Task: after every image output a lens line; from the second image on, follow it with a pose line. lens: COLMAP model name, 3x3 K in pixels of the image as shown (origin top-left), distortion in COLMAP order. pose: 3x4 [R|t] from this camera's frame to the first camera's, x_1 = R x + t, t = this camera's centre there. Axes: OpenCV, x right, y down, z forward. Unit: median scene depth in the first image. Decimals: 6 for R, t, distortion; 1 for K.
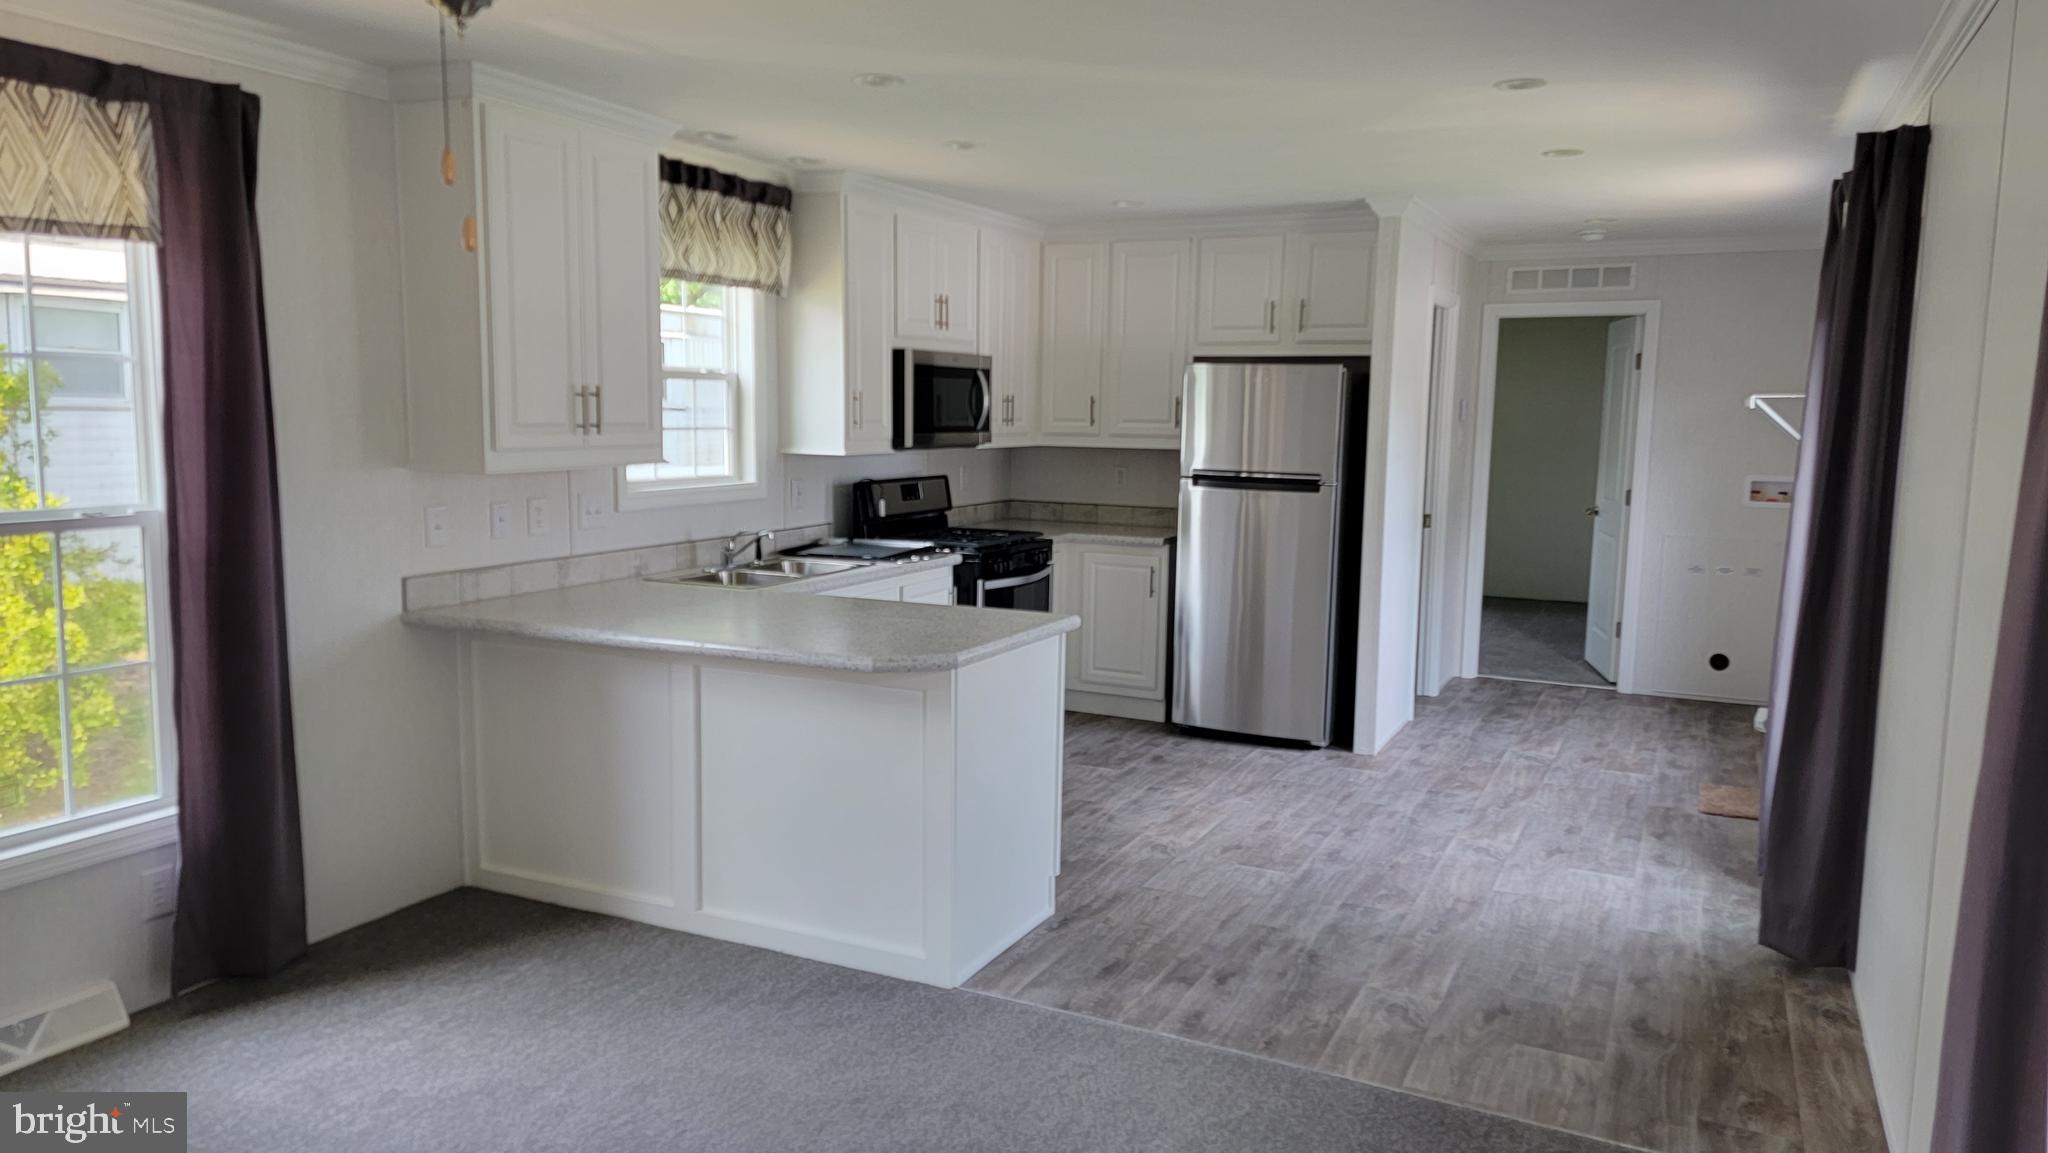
lens RADIAL K [[1400.5, 0, 1015.5], [0, 1400.5, 567.8], [0, 0, 1]] dist [0.137467, -0.192135]
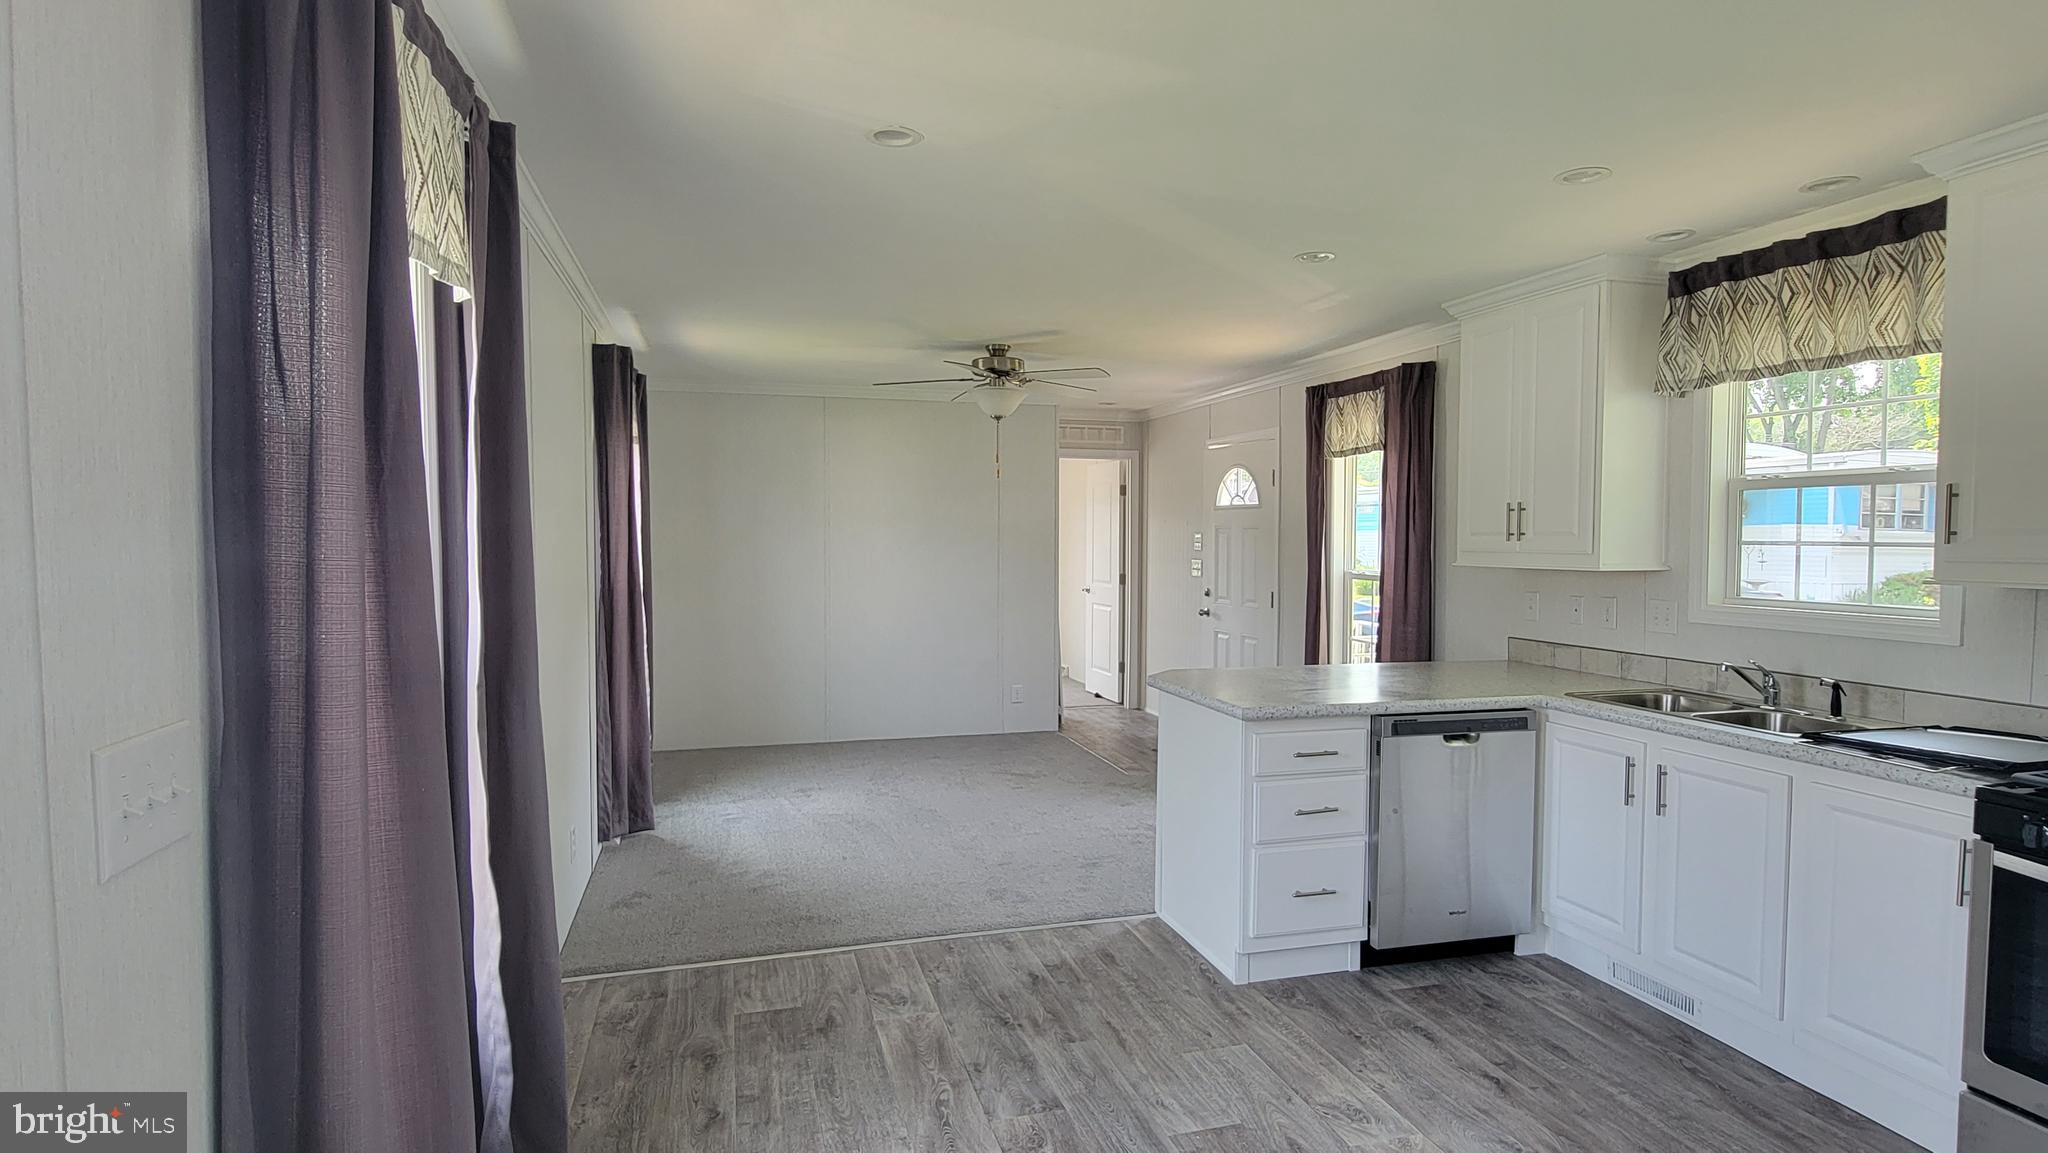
lens RADIAL K [[1062.5, 0, 1032.5], [0, 1062.5, 585.1], [0, 0, 1]] dist [0.000640, 0.001636]
pose [[-0.742103, 0.012346, -0.670172, 0.507443], [-0.093952, 0.988044, 0.122238, -0.101157], [0.663669, 0.153677, -0.732071, 1.091387]]
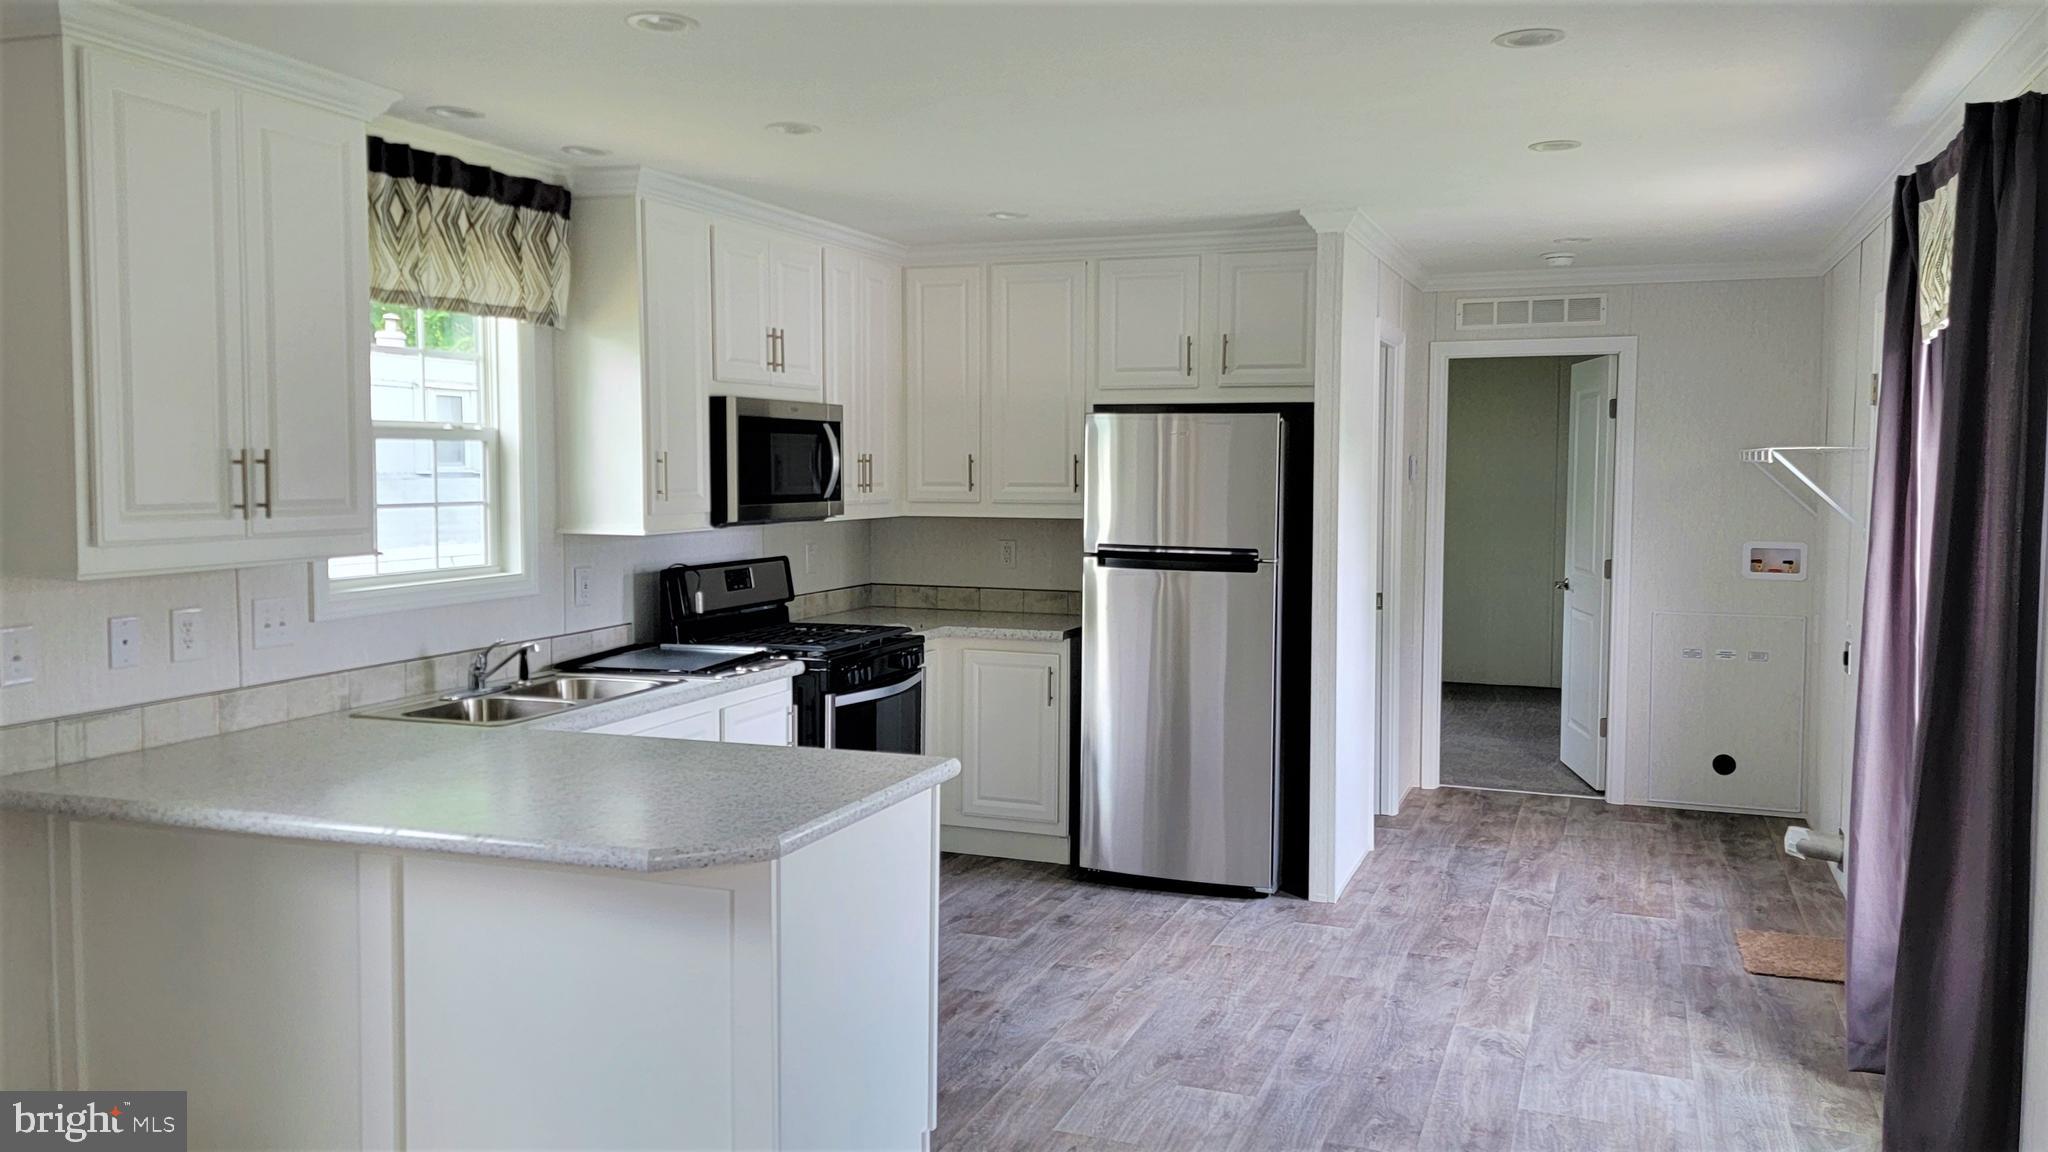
lens RADIAL K [[1567.3, 0, 1023.0], [0, 1567.3, 548.5], [0, 0, 1]] dist [0.120455, -0.155352]
pose [[0.996071, -0.016410, 0.087029, 0.007358], [0.021664, 0.997977, -0.059772, -0.018255], [-0.085872, 0.061422, 0.994411, 0.139637]]
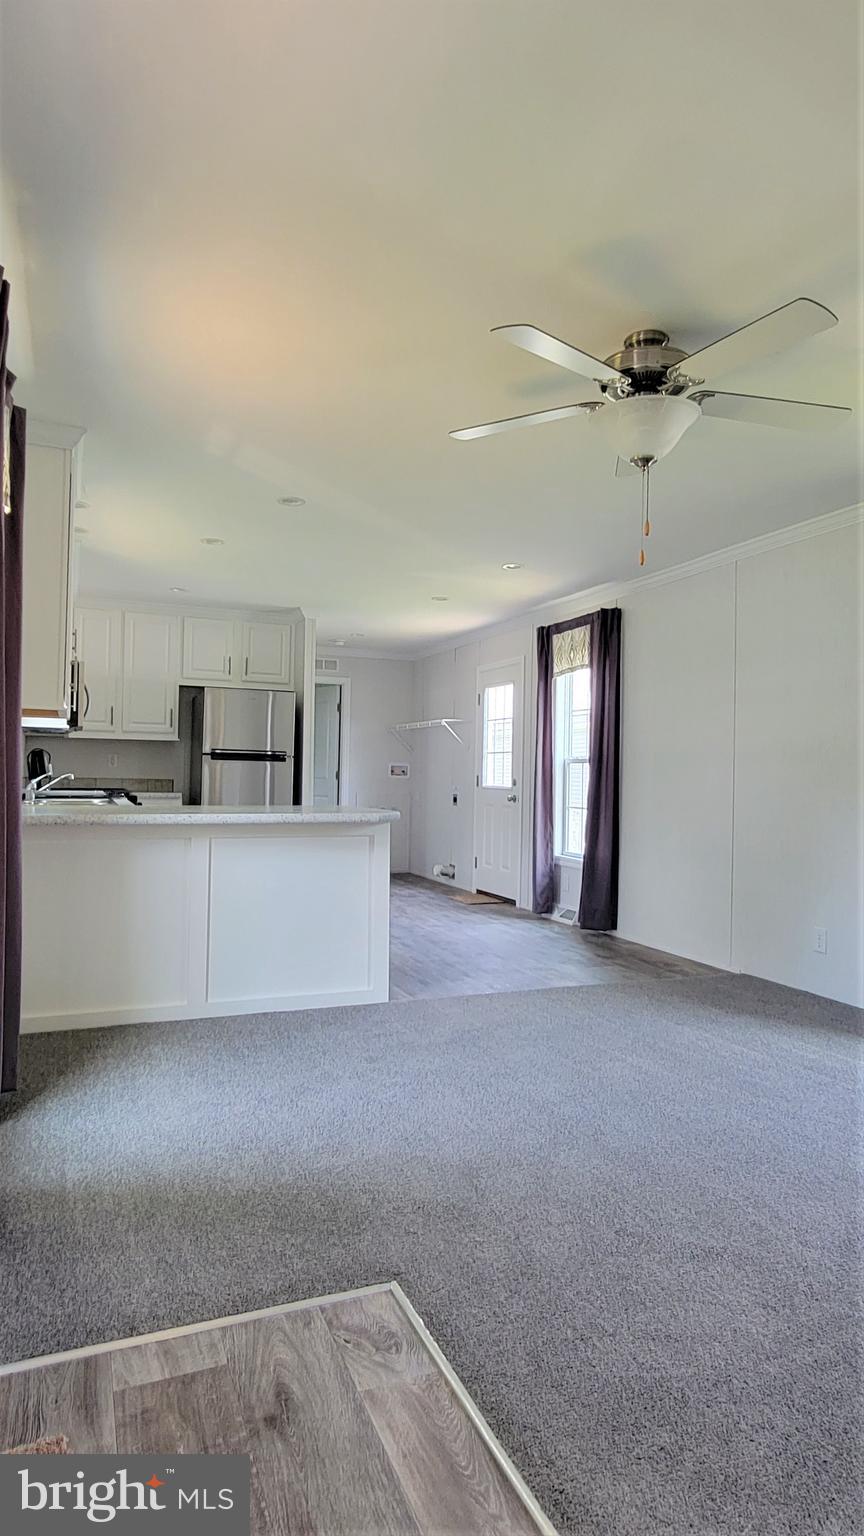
lens RADIAL K [[879.9, 0, 441.8], [0, 879.9, 762.3], [0, 0, 1]] dist [-0.007157, 0.001486]
pose [[0.664430, 0.006410, 0.747323, -0.547846], [0.080115, 0.993590, -0.079750, 0.058921], [-0.743044, 0.112860, 0.659658, 0.118936]]
